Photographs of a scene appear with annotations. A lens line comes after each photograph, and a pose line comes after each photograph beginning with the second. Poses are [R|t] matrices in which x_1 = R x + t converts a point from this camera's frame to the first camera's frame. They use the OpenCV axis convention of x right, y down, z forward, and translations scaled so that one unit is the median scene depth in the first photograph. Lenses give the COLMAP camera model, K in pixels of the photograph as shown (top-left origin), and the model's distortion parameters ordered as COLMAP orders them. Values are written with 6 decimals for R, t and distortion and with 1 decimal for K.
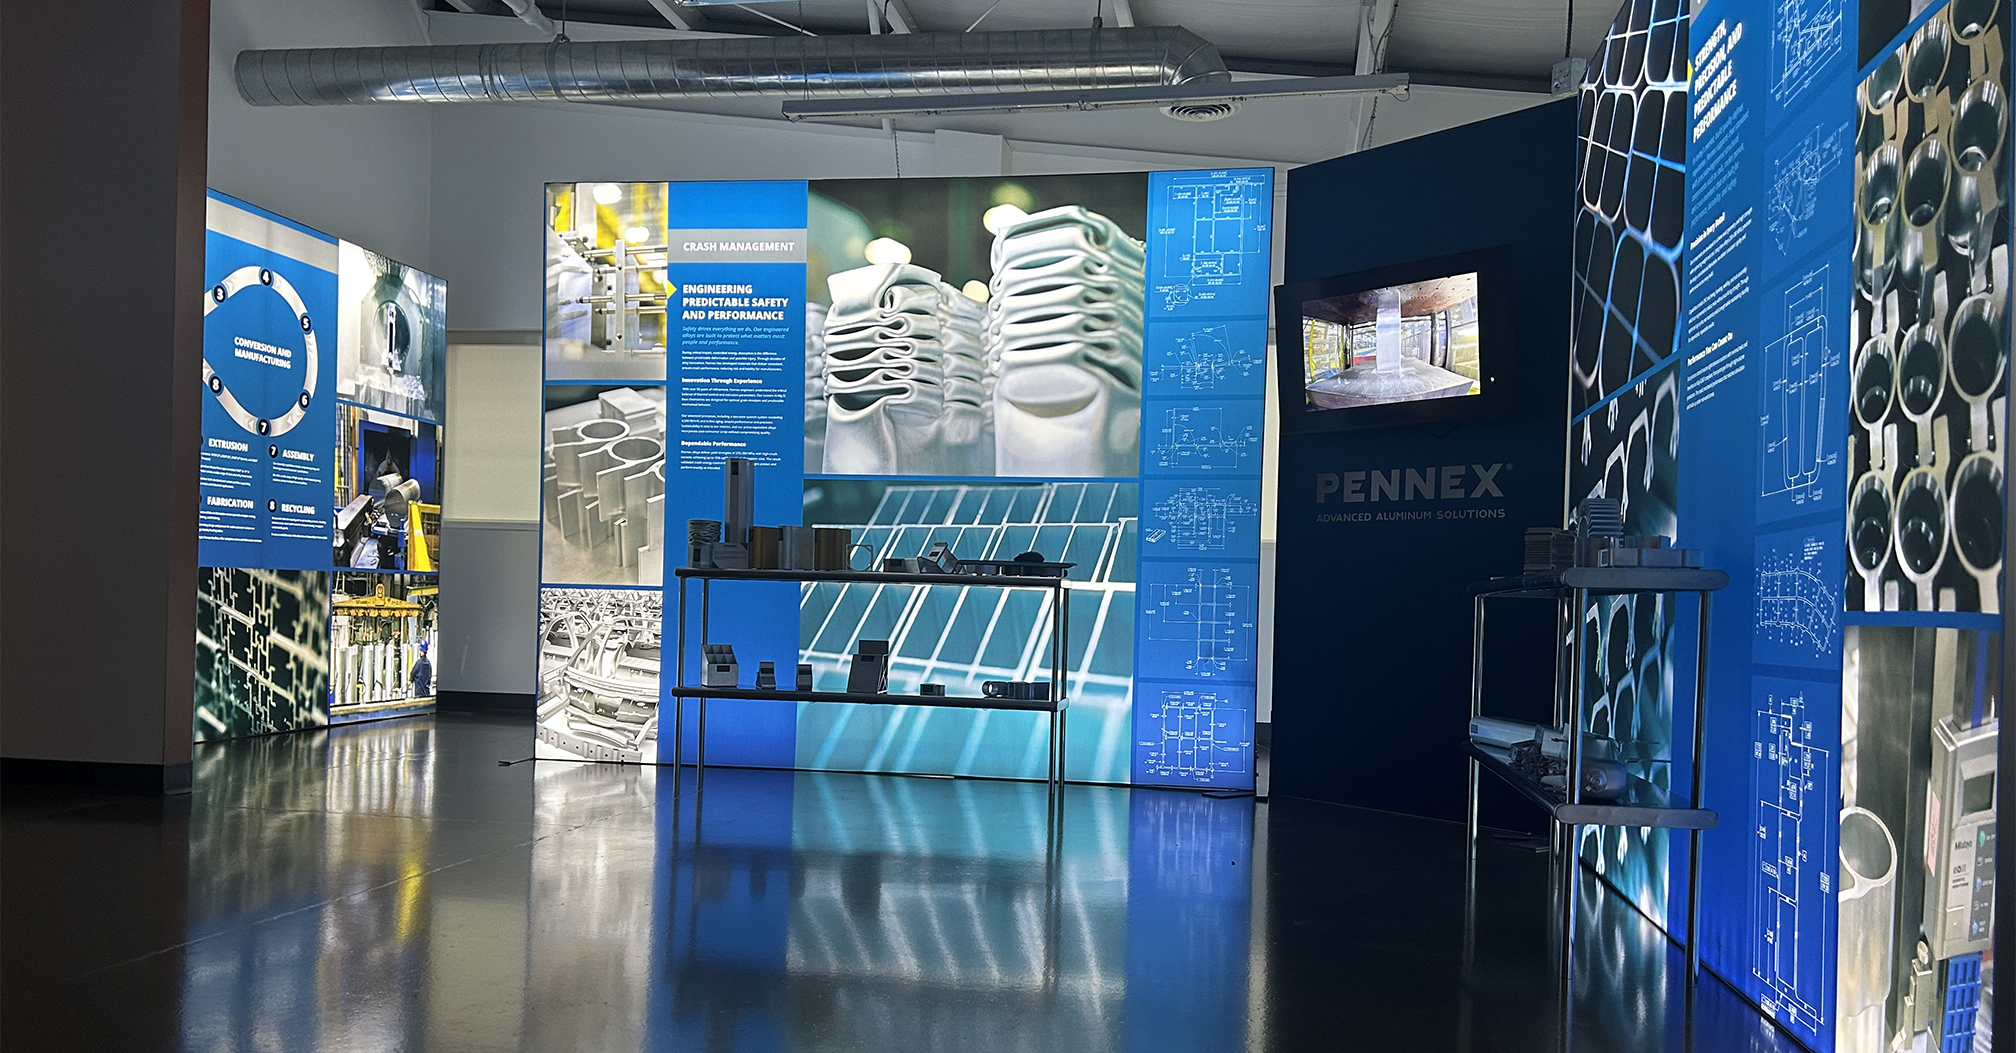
lens RADIAL K [[1509.3, 0, 1021.3], [0, 1509.3, 629.6], [0, 0, 1]] dist [0.101851, -0.110111]
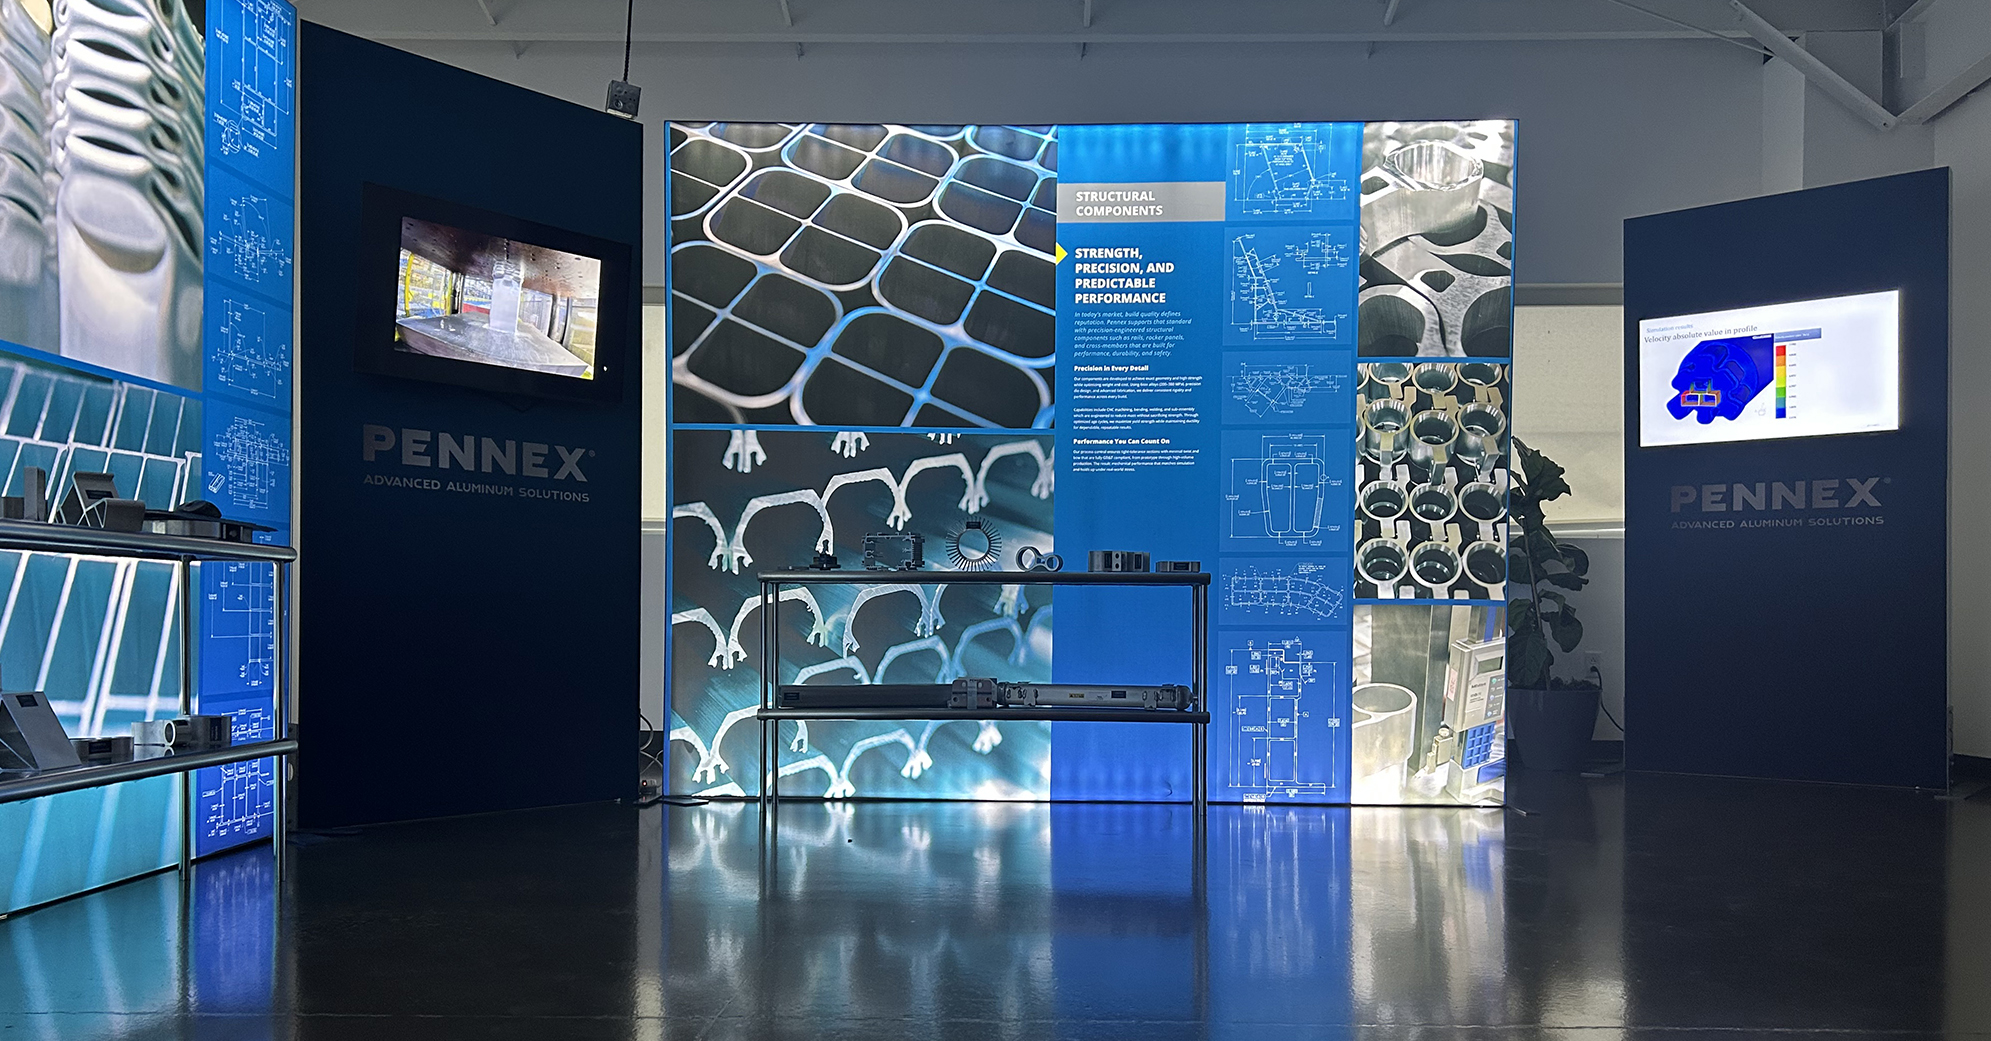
lens RADIAL K [[1490.6, 0, 1012.6], [0, 1490.6, 634.3], [0, 0, 1]] dist [0.101851, -0.110111]
pose [[-0.150109, -0.039164, 0.987893, -0.614473], [0.004389, 0.999179, 0.040278, -0.019750], [-0.988660, 0.010382, -0.149814, 0.723673]]
